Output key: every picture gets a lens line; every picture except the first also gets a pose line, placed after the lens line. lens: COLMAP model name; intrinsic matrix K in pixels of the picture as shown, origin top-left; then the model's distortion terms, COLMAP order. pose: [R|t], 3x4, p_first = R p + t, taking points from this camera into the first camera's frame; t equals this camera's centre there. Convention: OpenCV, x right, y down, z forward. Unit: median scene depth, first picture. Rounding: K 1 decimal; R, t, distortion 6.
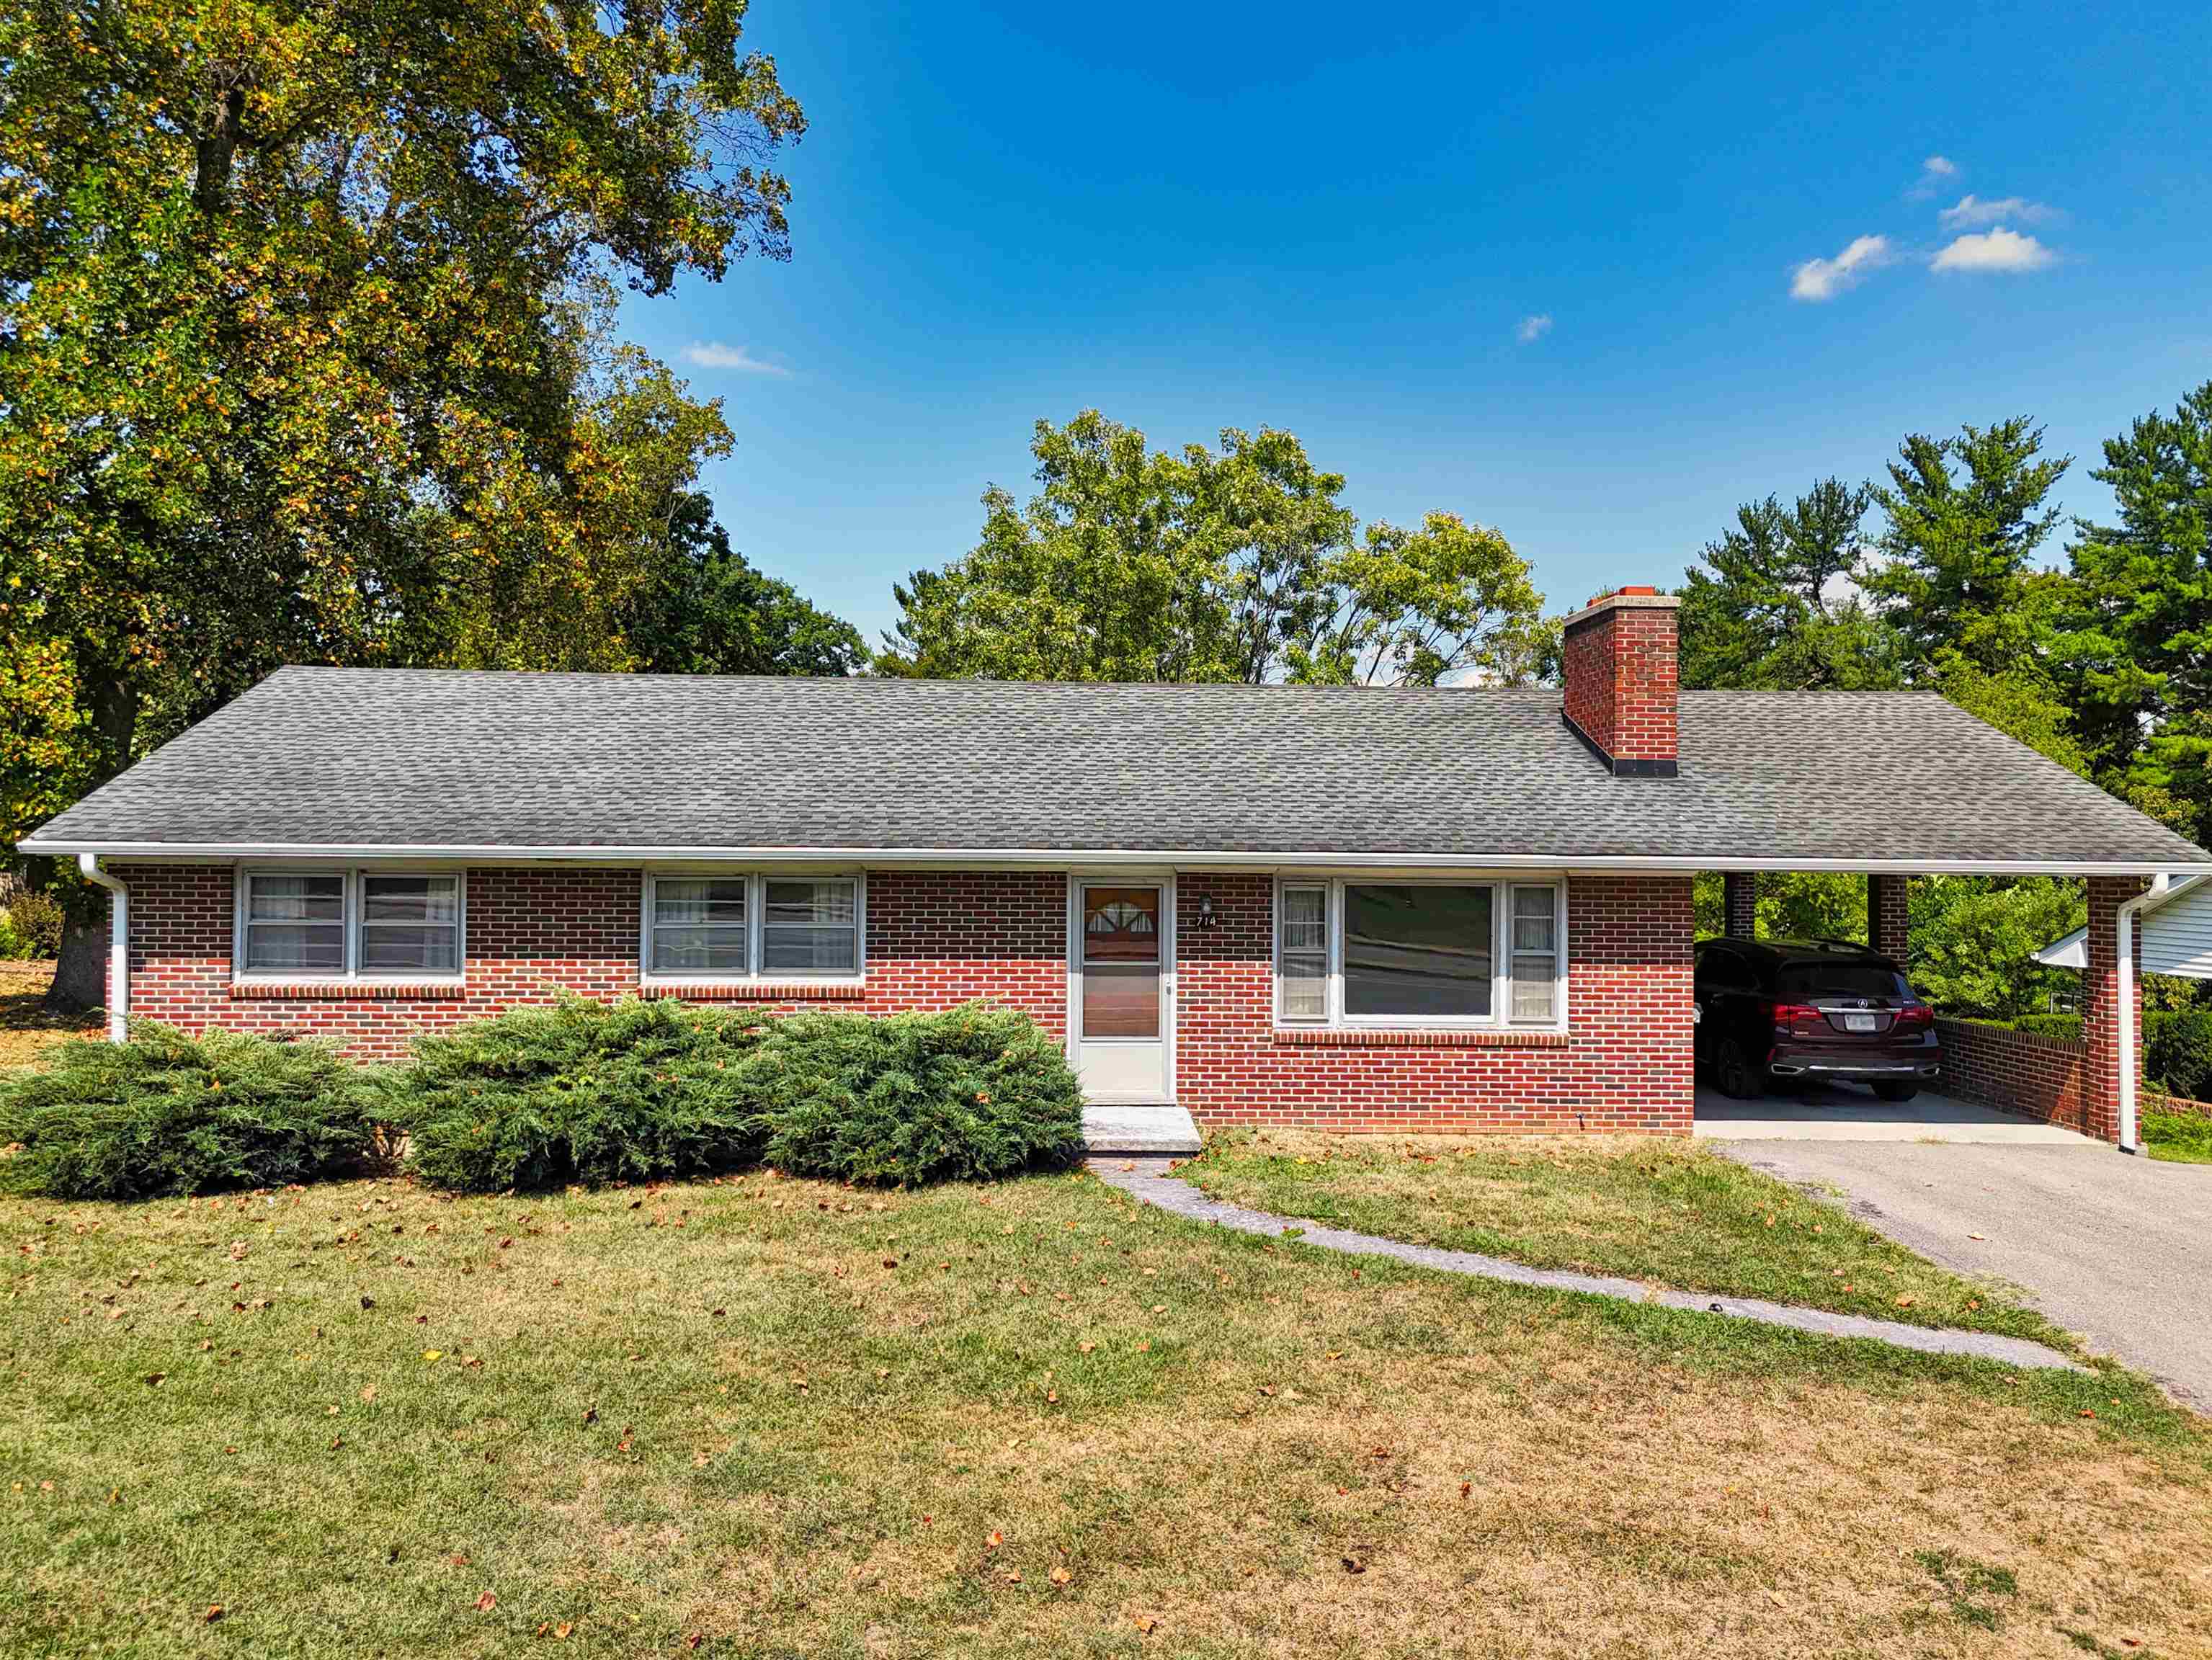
lens RADIAL K [[1635.9, 0, 1096.9], [0, 1635.9, 837.8], [0, 0, 1]] dist [0.070060, -0.074329]
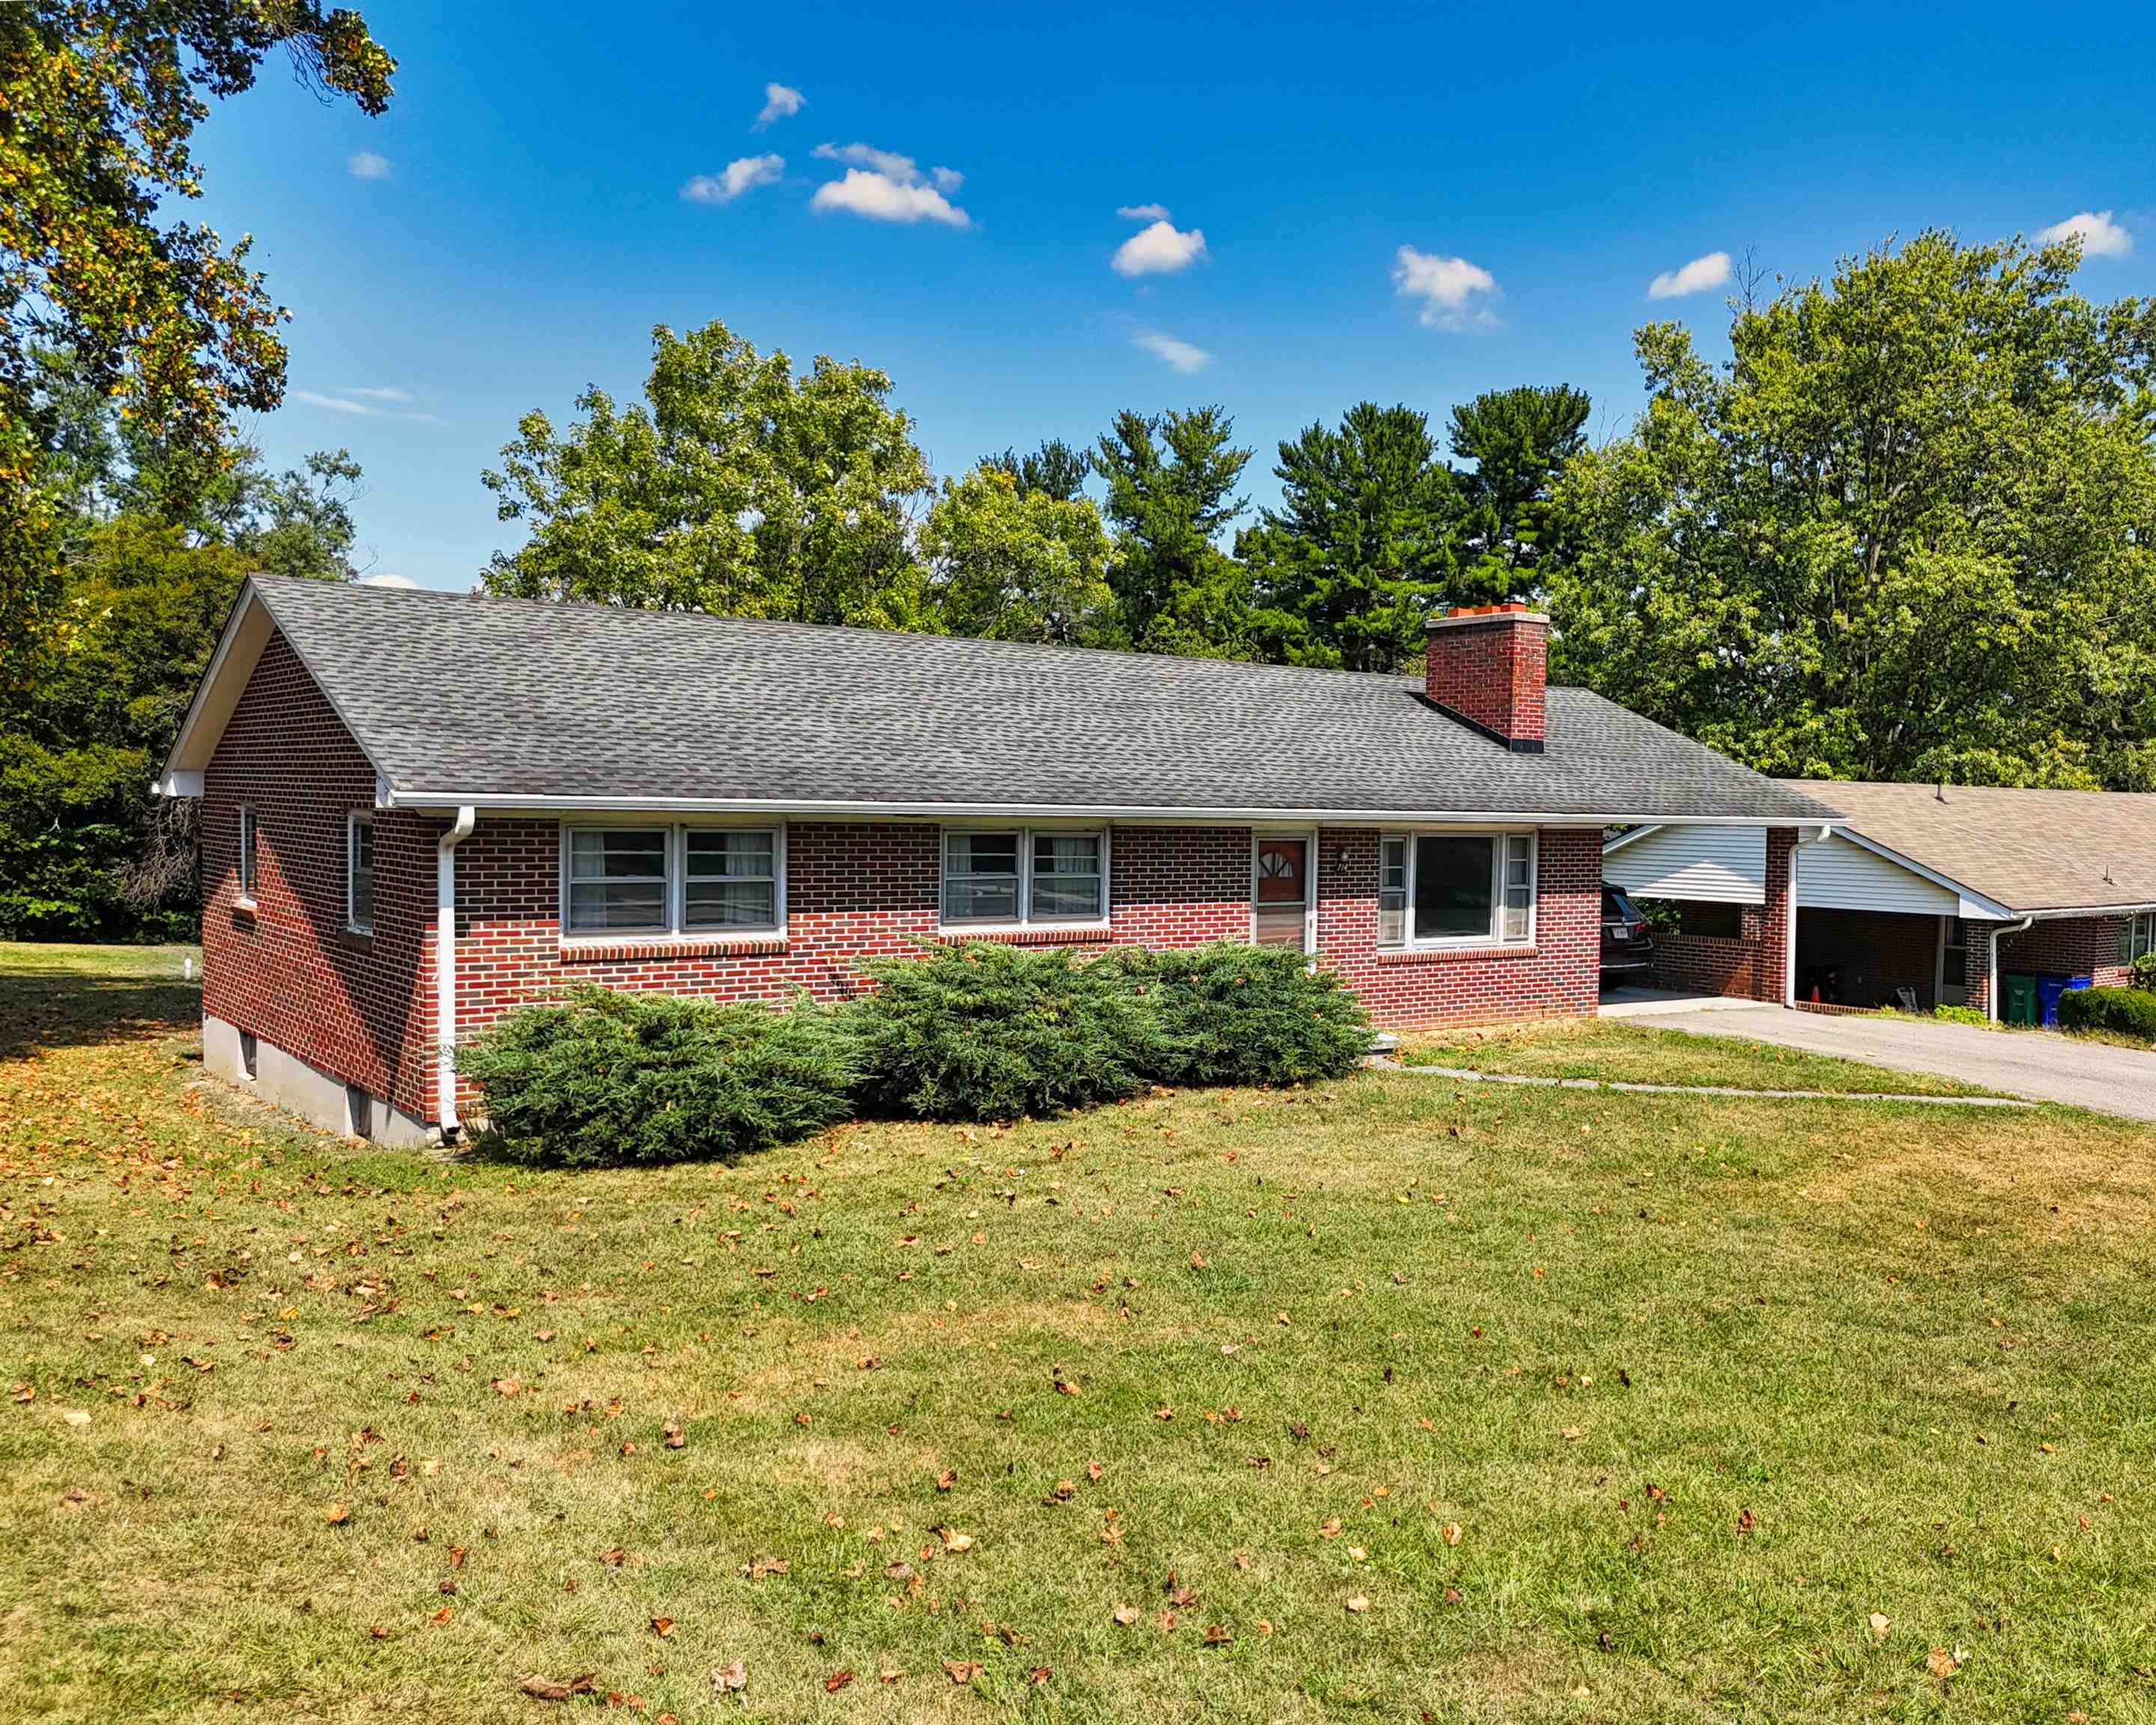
lens RADIAL K [[1853.7, 0, 1204.4], [0, 1853.7, 895.3], [0, 0, 1]] dist [0.008297, 0.004794]
pose [[0.803198, -0.022782, 0.595276, -0.832851], [-0.015637, 0.998118, 0.059299, -0.008087], [-0.595506, -0.056937, 0.801330, -0.047079]]
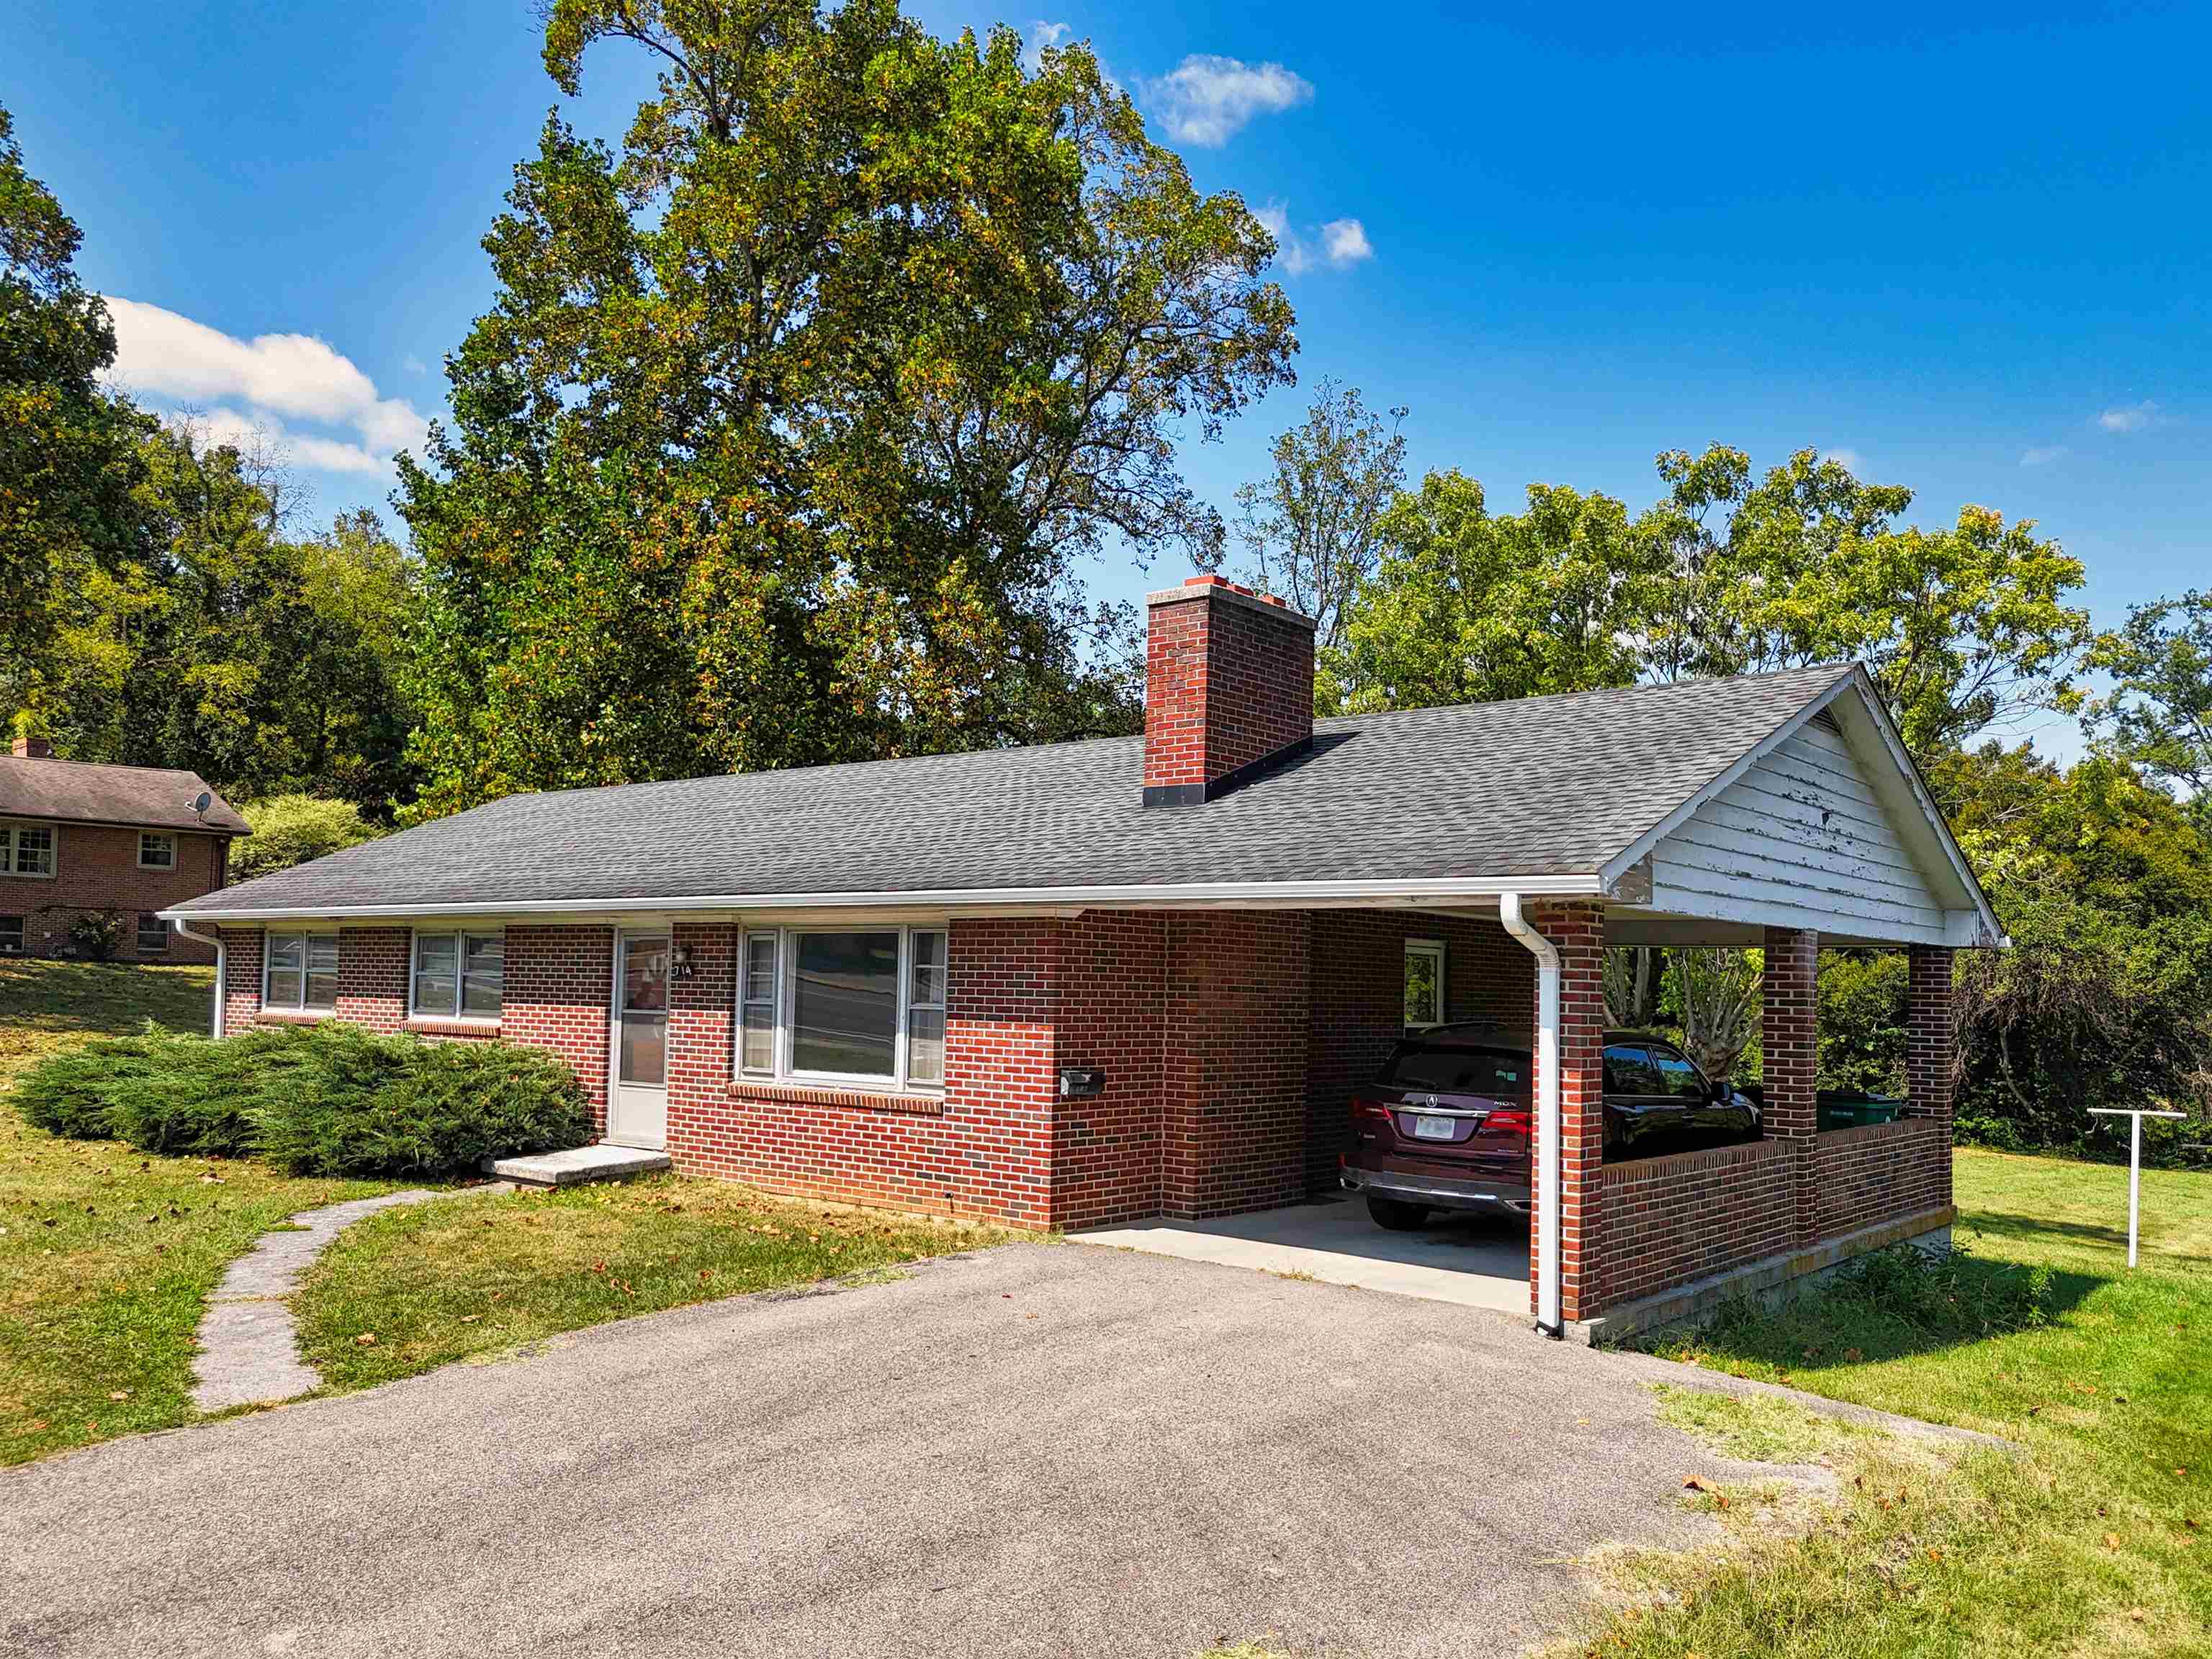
lens RADIAL K [[1635.9, 0, 1096.9], [0, 1635.9, 837.3], [0, 0, 1]] dist [0.070060, -0.074329]
pose [[0.741747, -0.055866, -0.668349, 0.941319], [-0.014722, 0.994928, -0.099503, 0.066038], [0.670518, 0.083645, 0.737163, 0.401984]]
